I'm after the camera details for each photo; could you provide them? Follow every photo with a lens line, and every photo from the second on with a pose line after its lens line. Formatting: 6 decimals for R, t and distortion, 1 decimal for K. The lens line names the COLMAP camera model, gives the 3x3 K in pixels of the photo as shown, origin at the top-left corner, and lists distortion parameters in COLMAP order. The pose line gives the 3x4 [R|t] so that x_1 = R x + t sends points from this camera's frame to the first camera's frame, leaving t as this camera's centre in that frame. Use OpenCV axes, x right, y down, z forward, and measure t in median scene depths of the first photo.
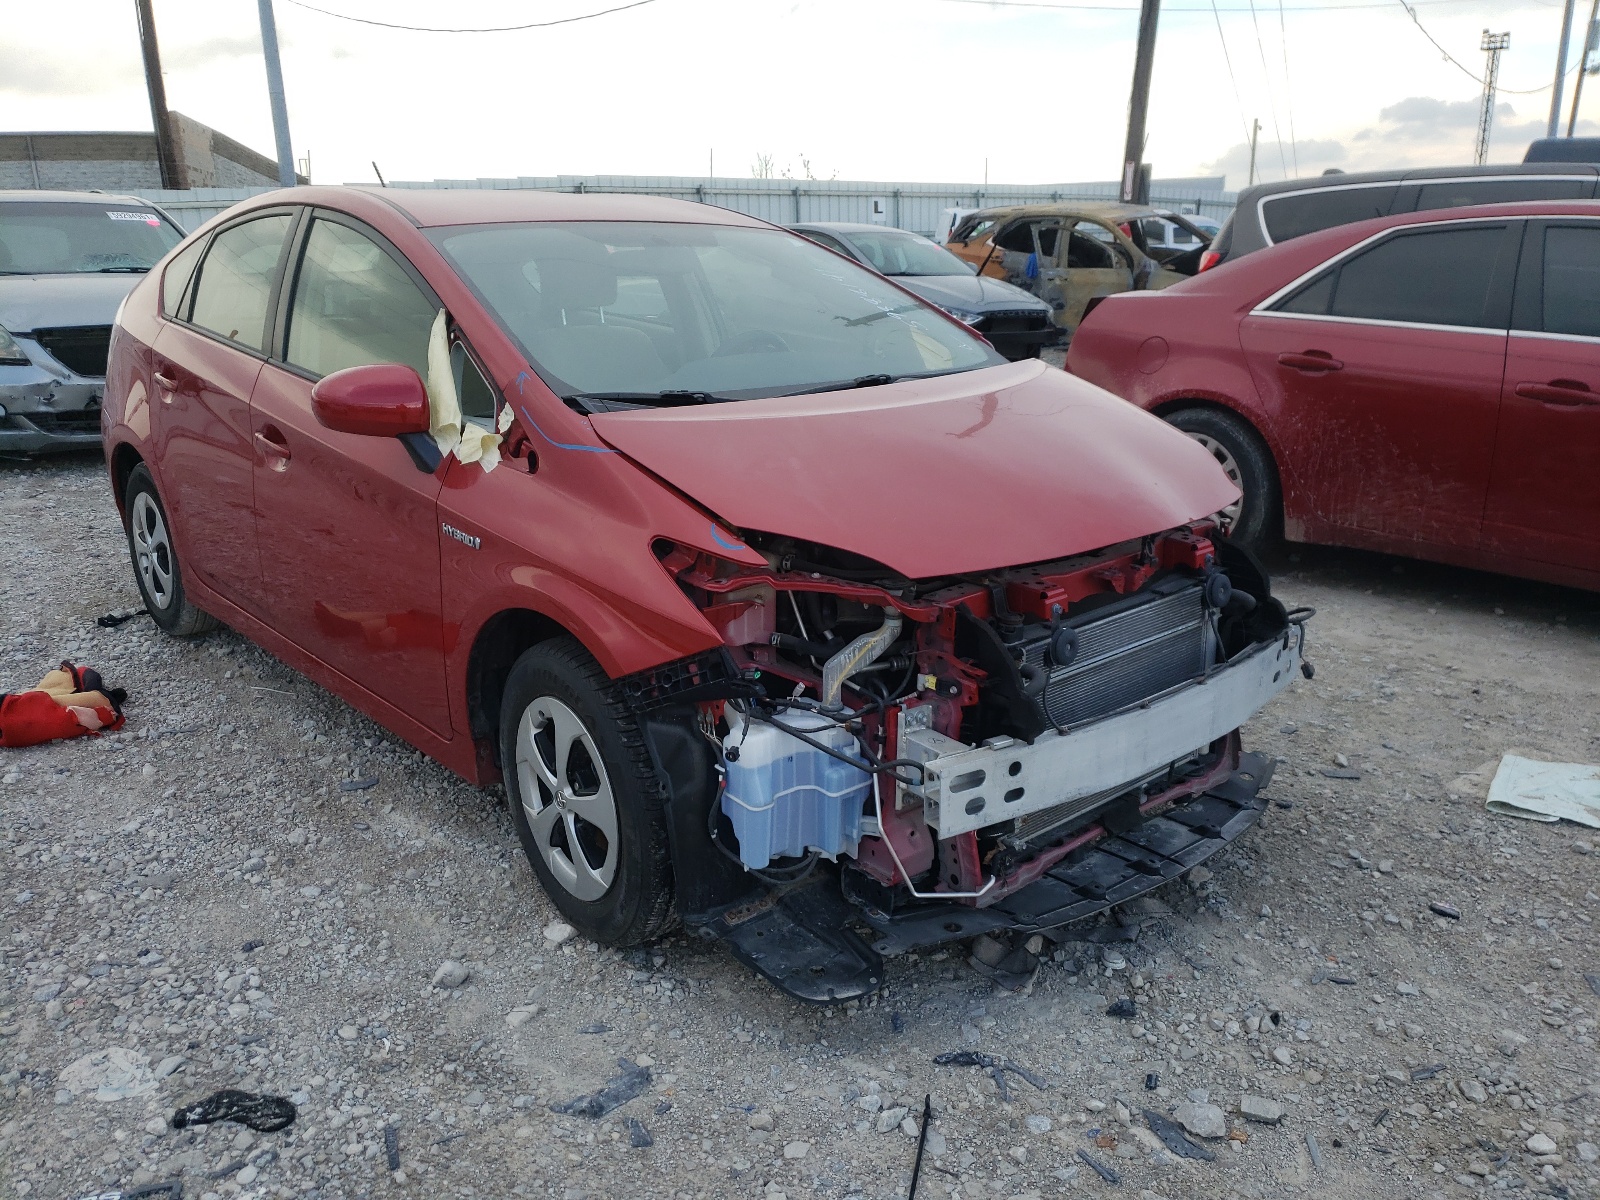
lens RADIAL K [[1204.4, 0, 800.0], [0, 1204.4, 600.0], [0, 0, 1]] dist [-0.003814, 0.033096]
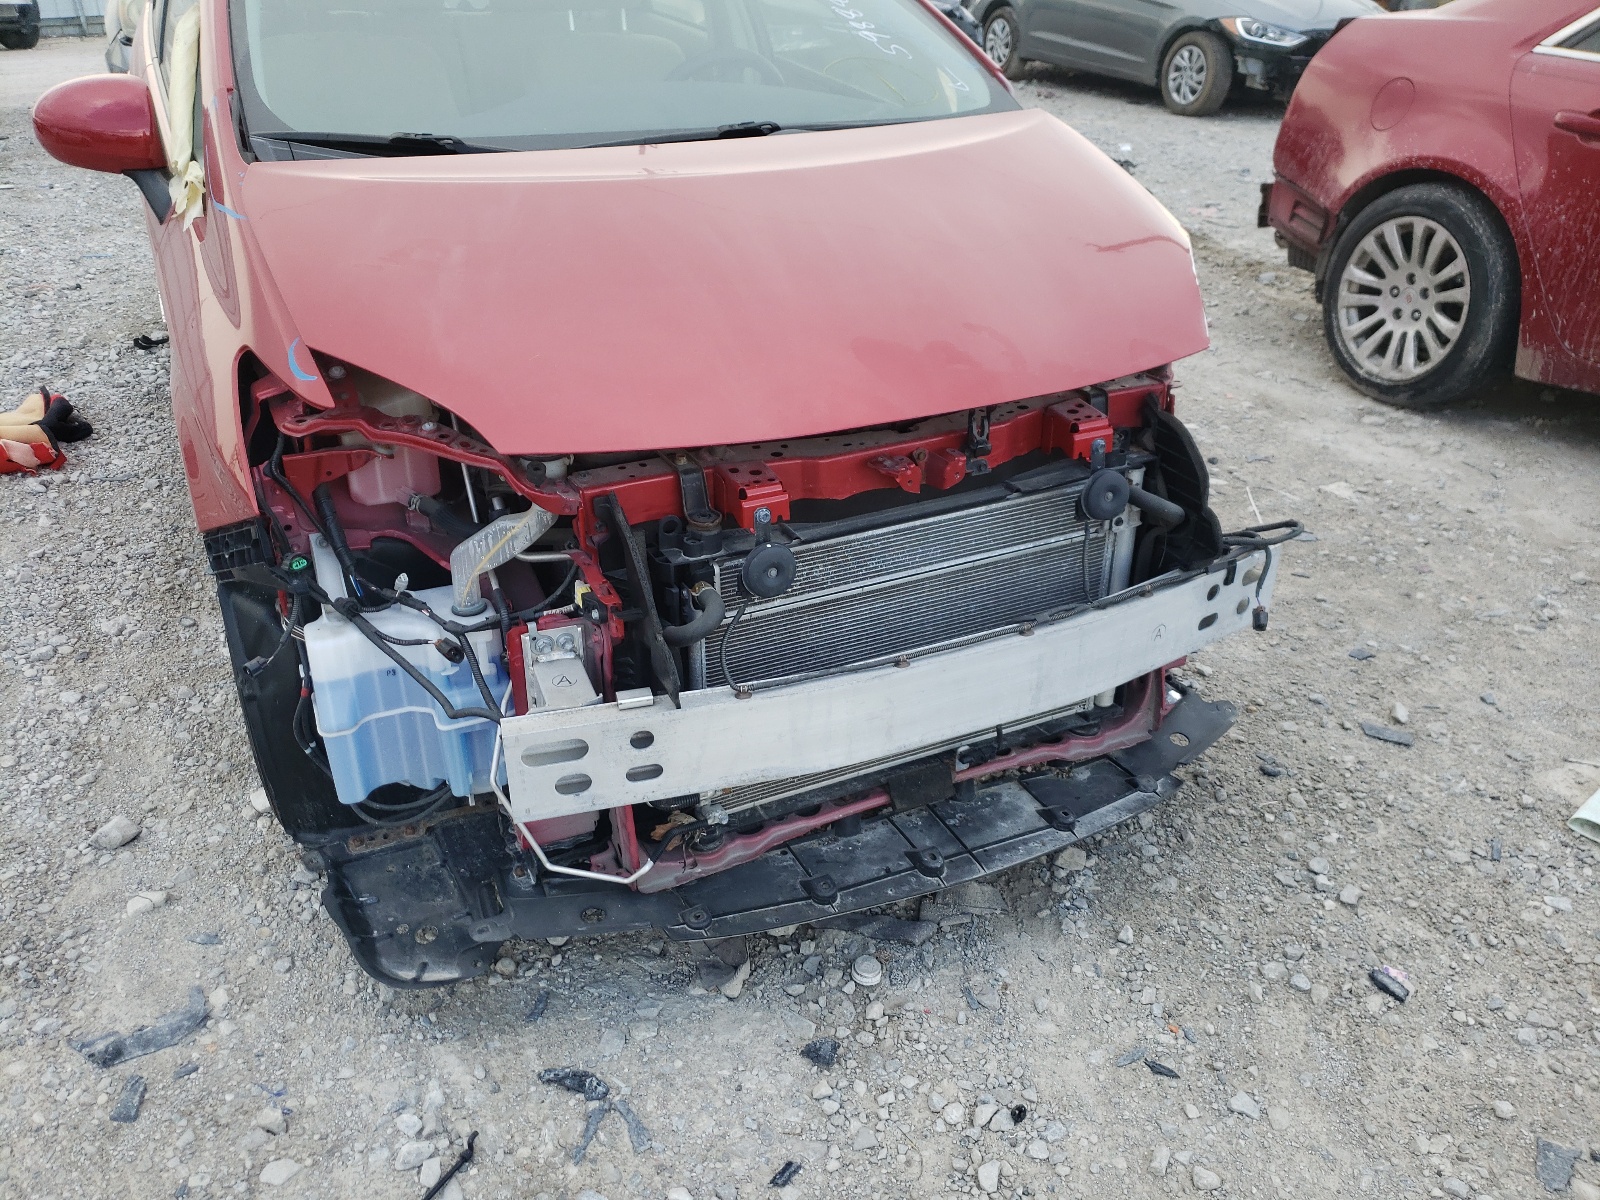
lens RADIAL K [[1235.6, 0, 821.9], [0, 1235.6, 573.3], [0, 0, 1]] dist [0.016810, 0.004637]
pose [[0.966375, 0.134522, -0.219141, 0.352919], [-0.090801, 0.975860, 0.198626, -0.090190], [0.240571, -0.172049, 0.955262, 0.284501]]
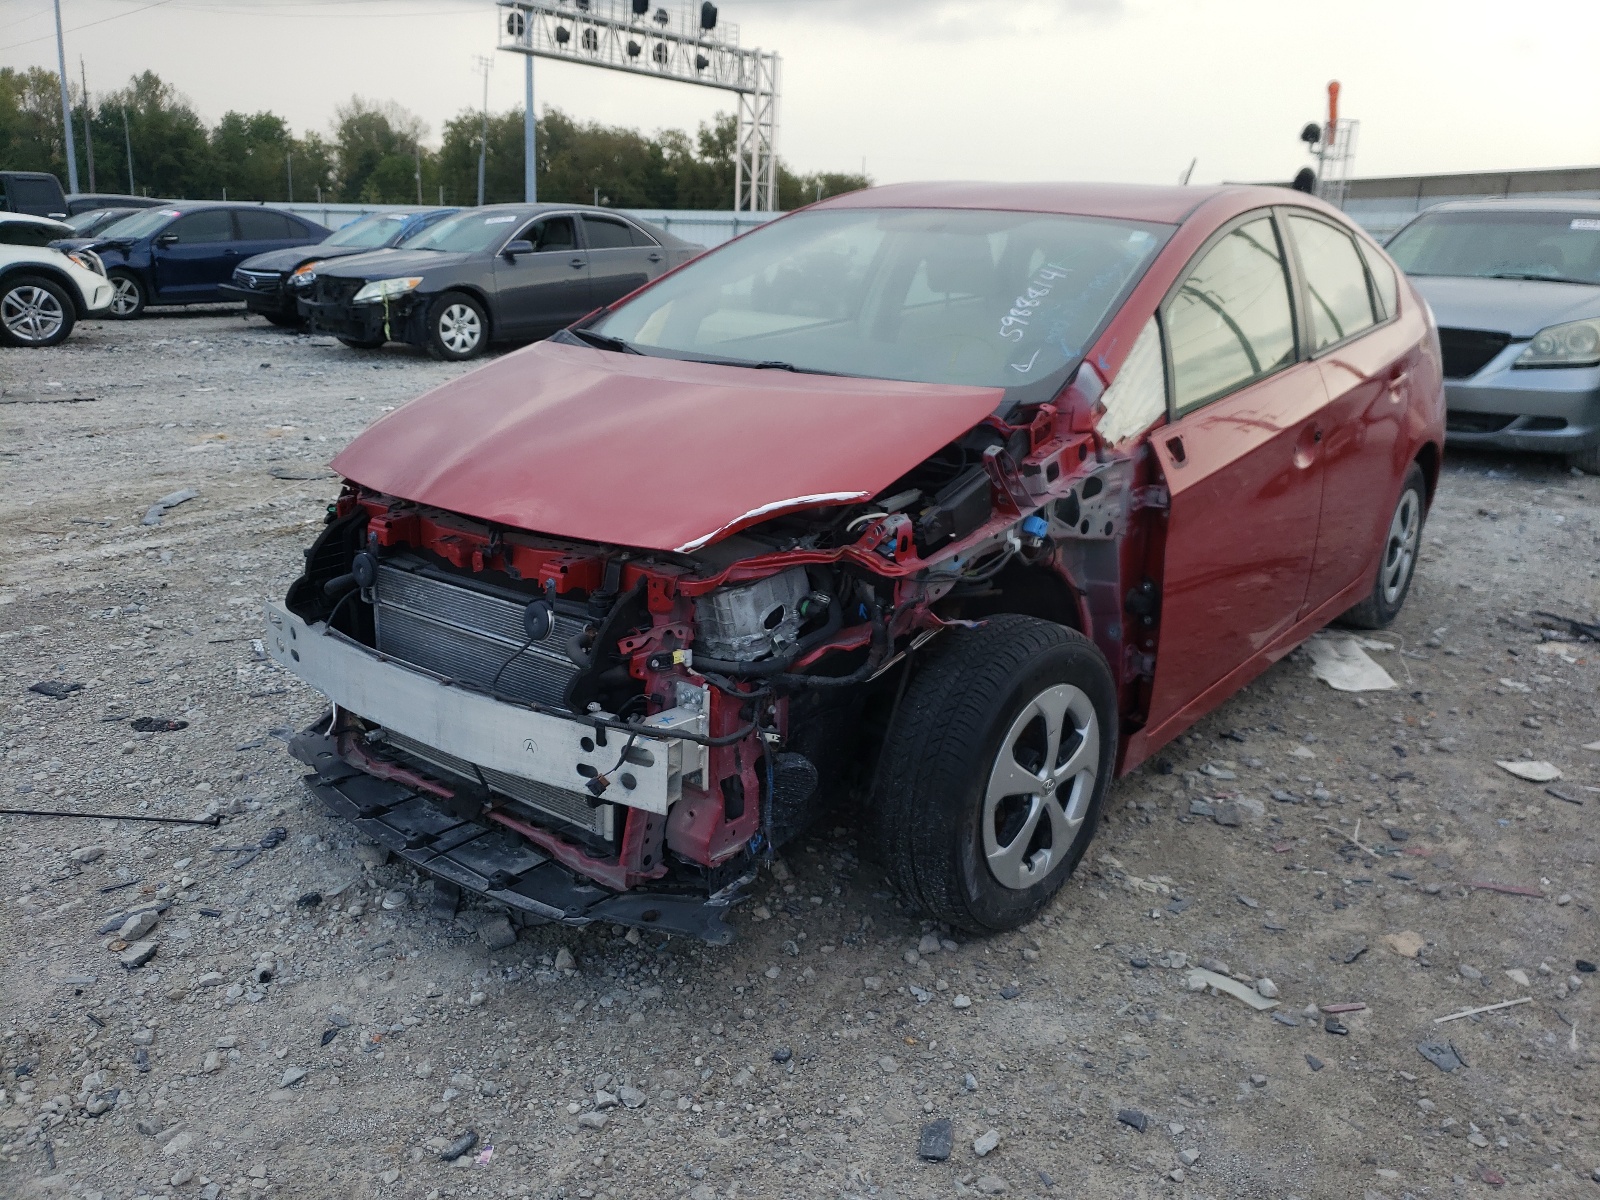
lens RADIAL K [[1235.6, 0, 821.9], [0, 1235.6, 573.3], [0, 0, 1]] dist [0.016810, 0.004637]
pose [[0.186353, 0.256632, -0.948374, 1.218776], [-0.295259, 0.935290, 0.195075, -0.272367], [0.937067, 0.243663, 0.250067, 0.965475]]
